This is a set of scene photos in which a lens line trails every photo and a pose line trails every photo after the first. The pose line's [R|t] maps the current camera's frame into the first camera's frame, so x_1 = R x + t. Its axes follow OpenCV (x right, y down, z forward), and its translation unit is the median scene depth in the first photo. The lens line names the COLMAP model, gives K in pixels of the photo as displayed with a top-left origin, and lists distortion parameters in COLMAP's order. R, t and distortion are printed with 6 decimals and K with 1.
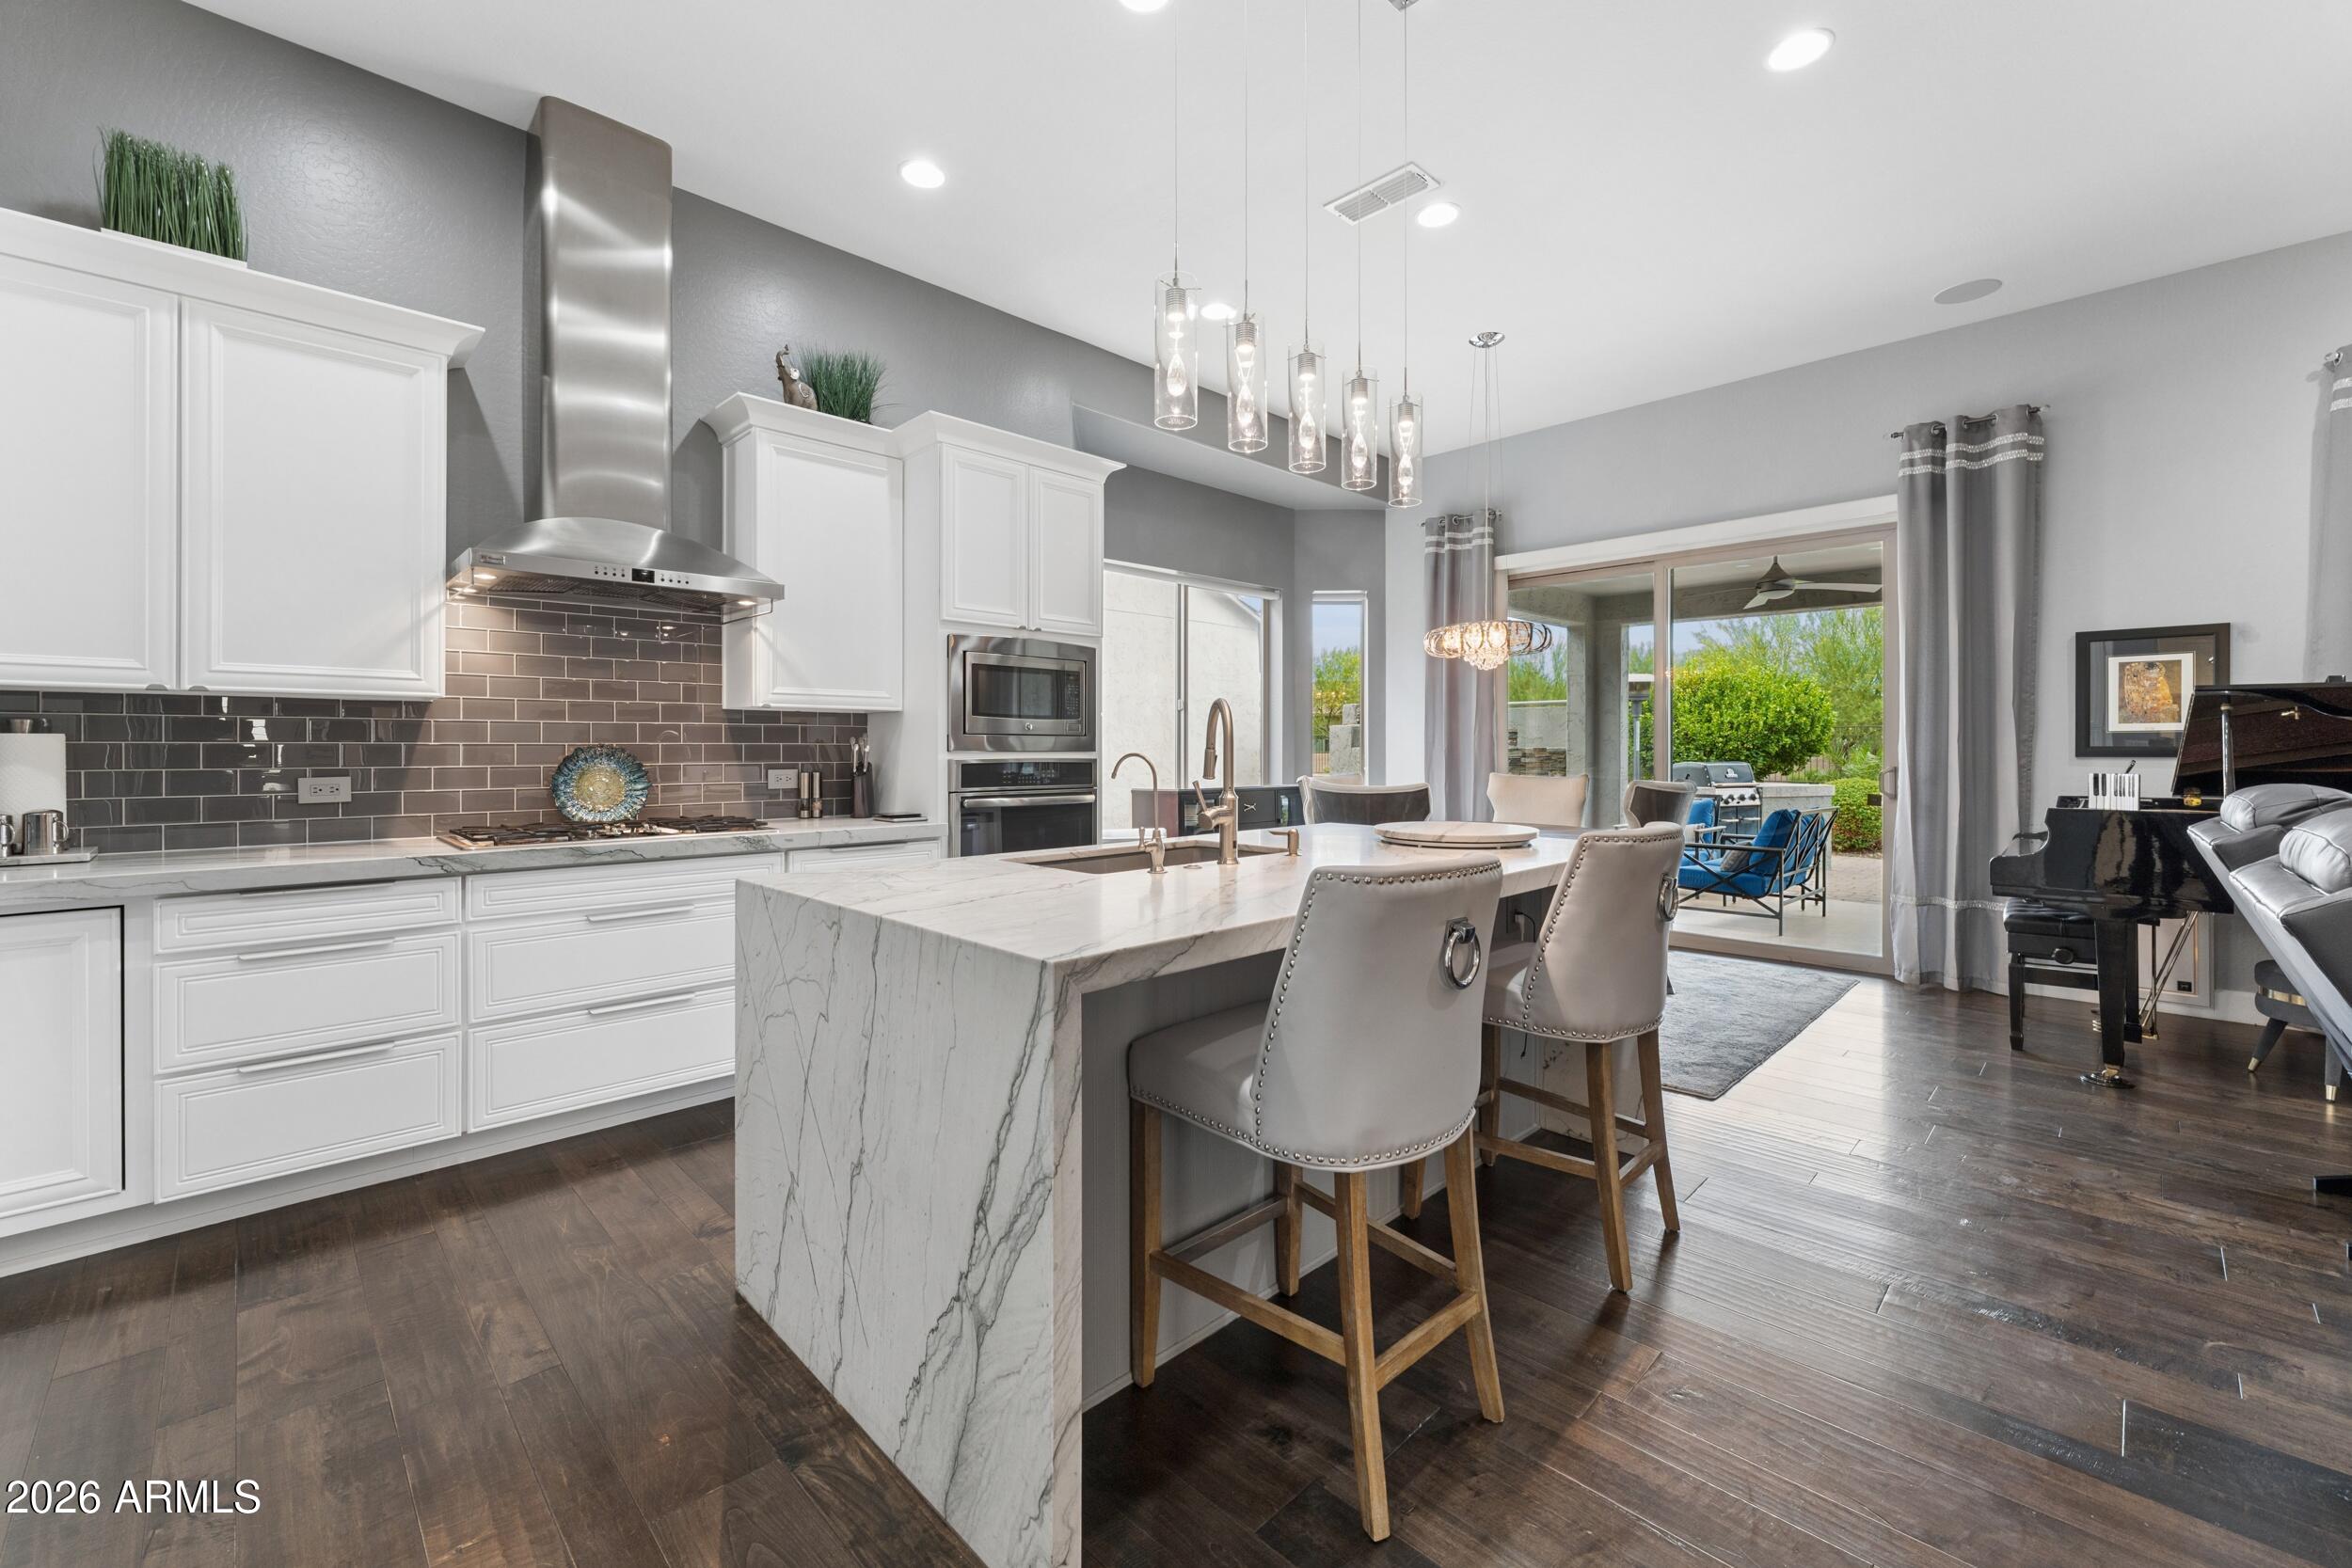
lens RADIAL K [[951.3, 0, 1171.2], [0, 951.3, 747.7], [0, 0, 1]] dist [-0.000130, -0.000706]
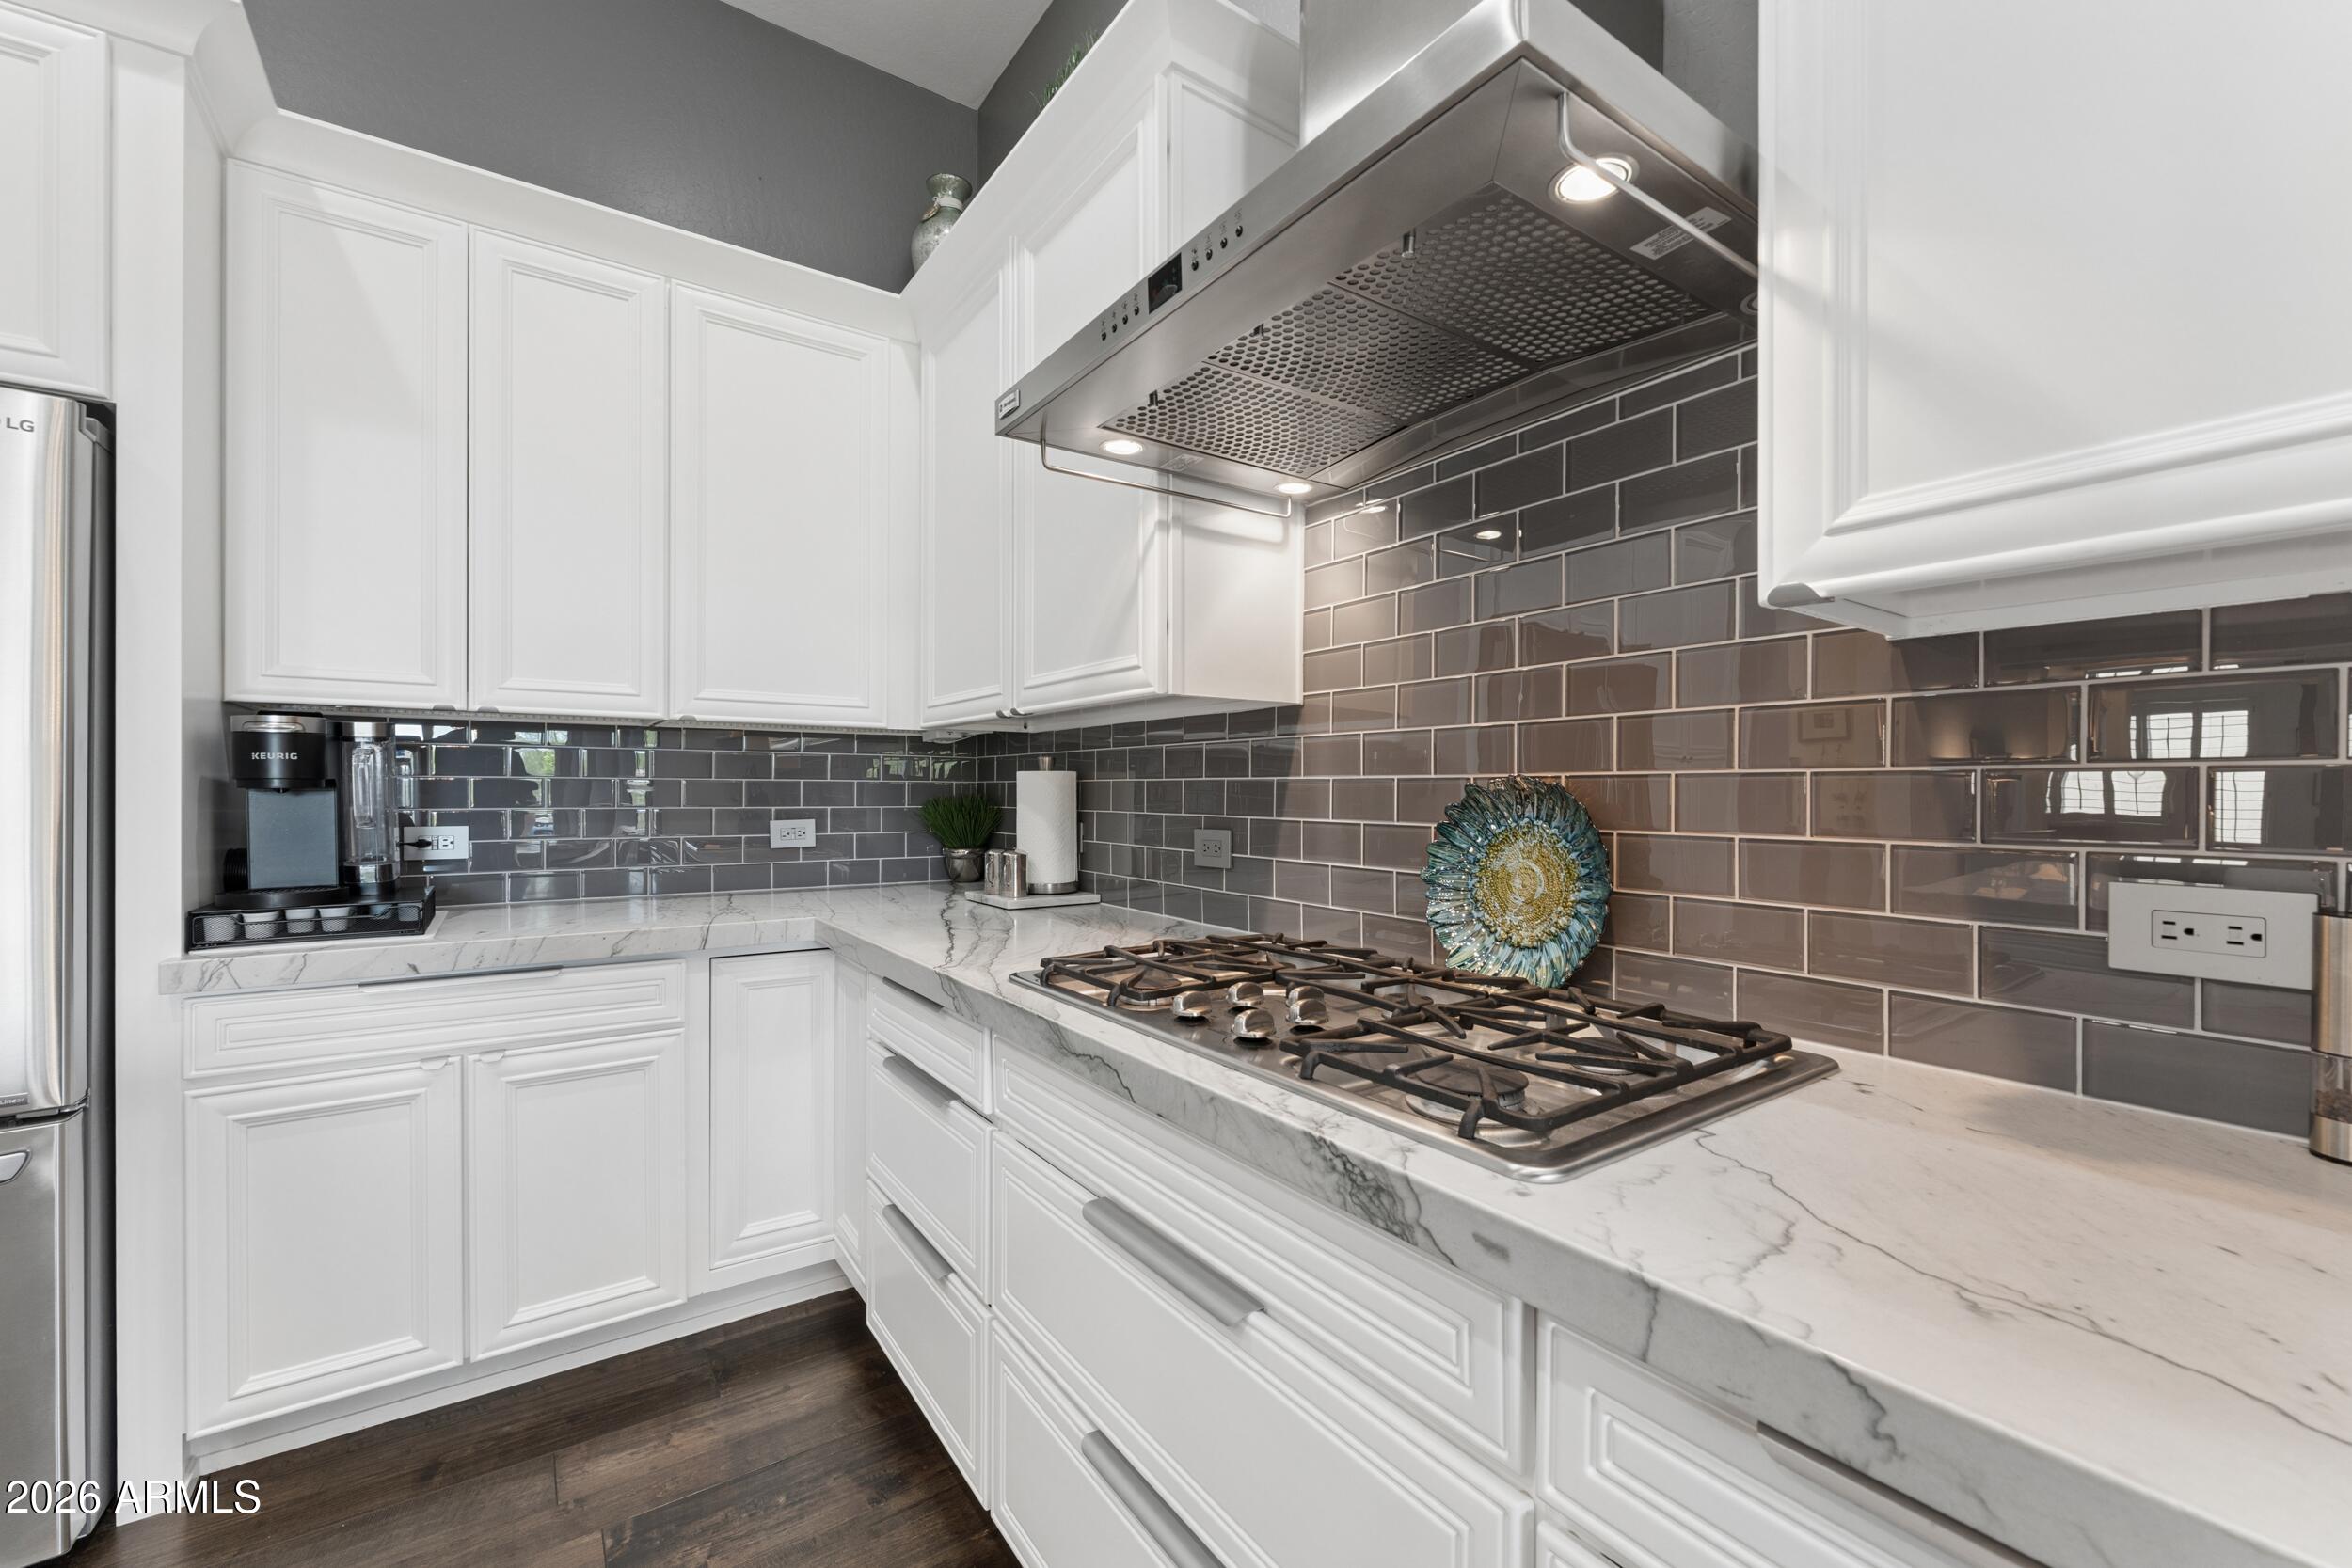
lens RADIAL K [[951.3, 0, 1162.9], [0, 951.3, 794.3], [0, 0, 1]] dist [-0.000130, -0.000706]
pose [[-0.169159, 0.005652, -0.985573, -0.134978], [-0.002621, 0.999977, 0.006185, 0.001197], [0.985585, 0.003630, -0.169140, 0.669046]]
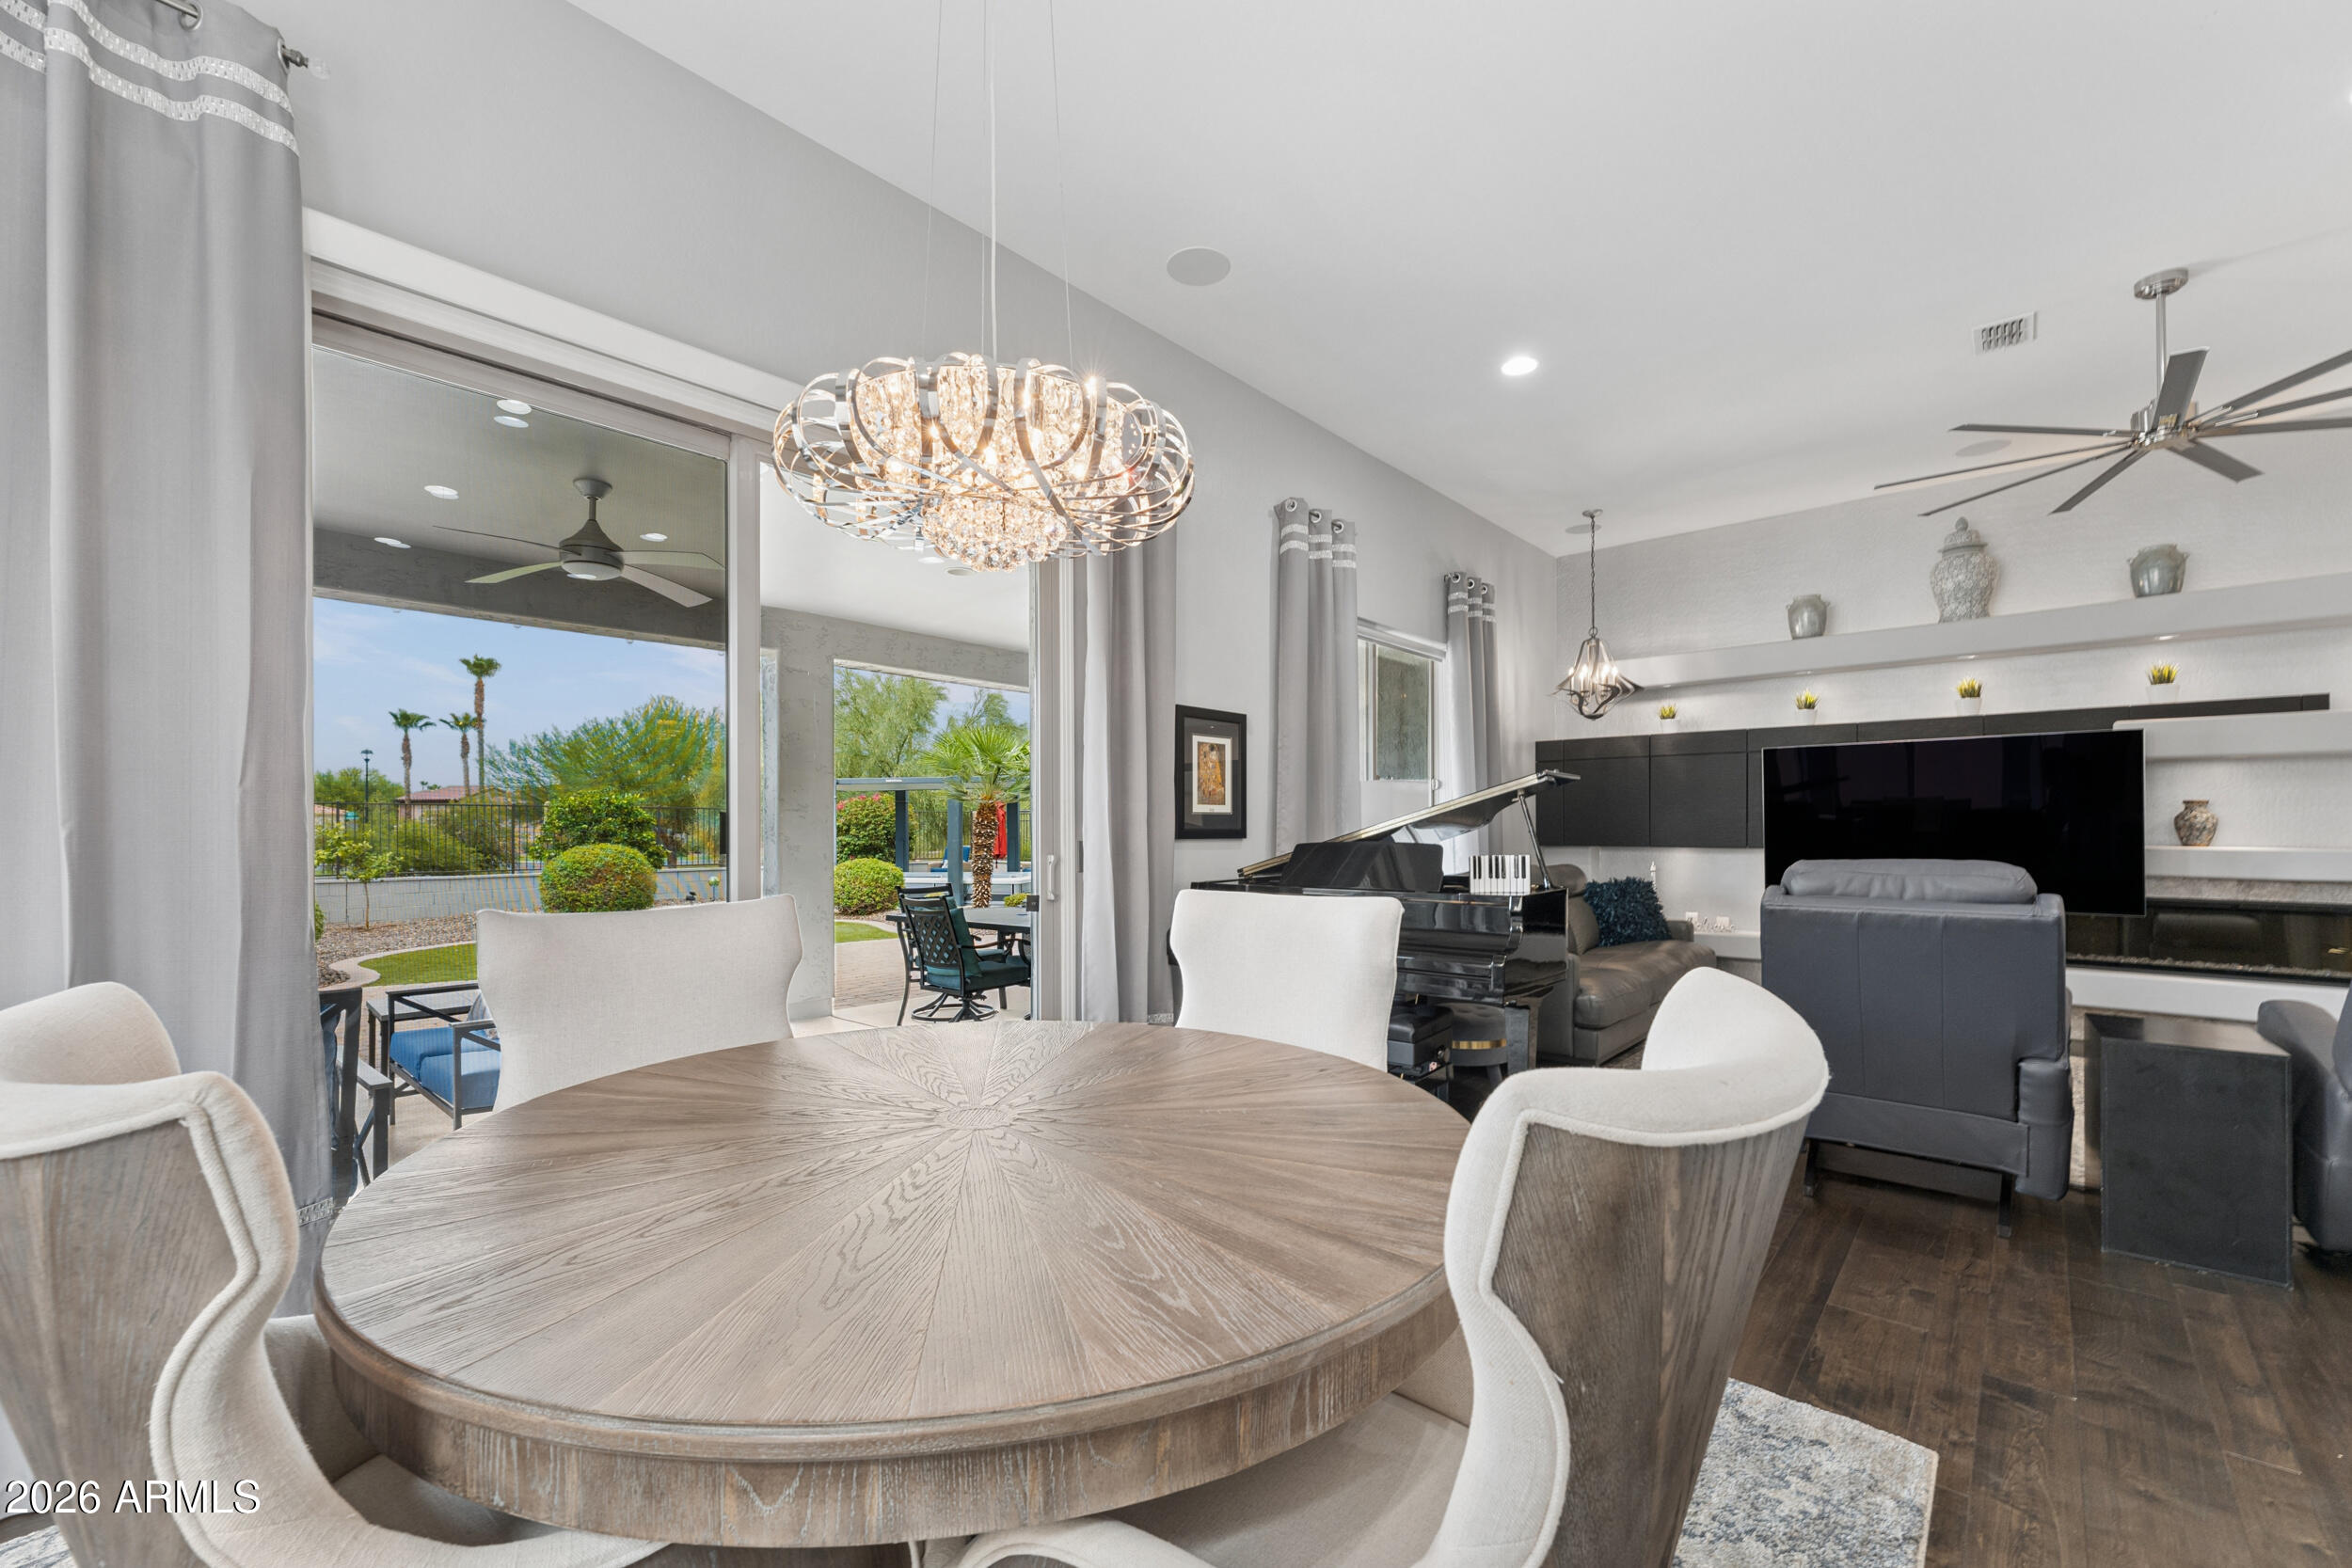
lens RADIAL K [[951.3, 0, 1167.1], [0, 951.3, 824.1], [0, 0, 1]] dist [-0.000130, -0.000706]
pose [[-0.063055, 0.004831, 0.997998, 0.026246], [0.000238, 0.999988, -0.004826, -0.000274], [-0.998010, -0.000066, -0.063055, 1.008543]]
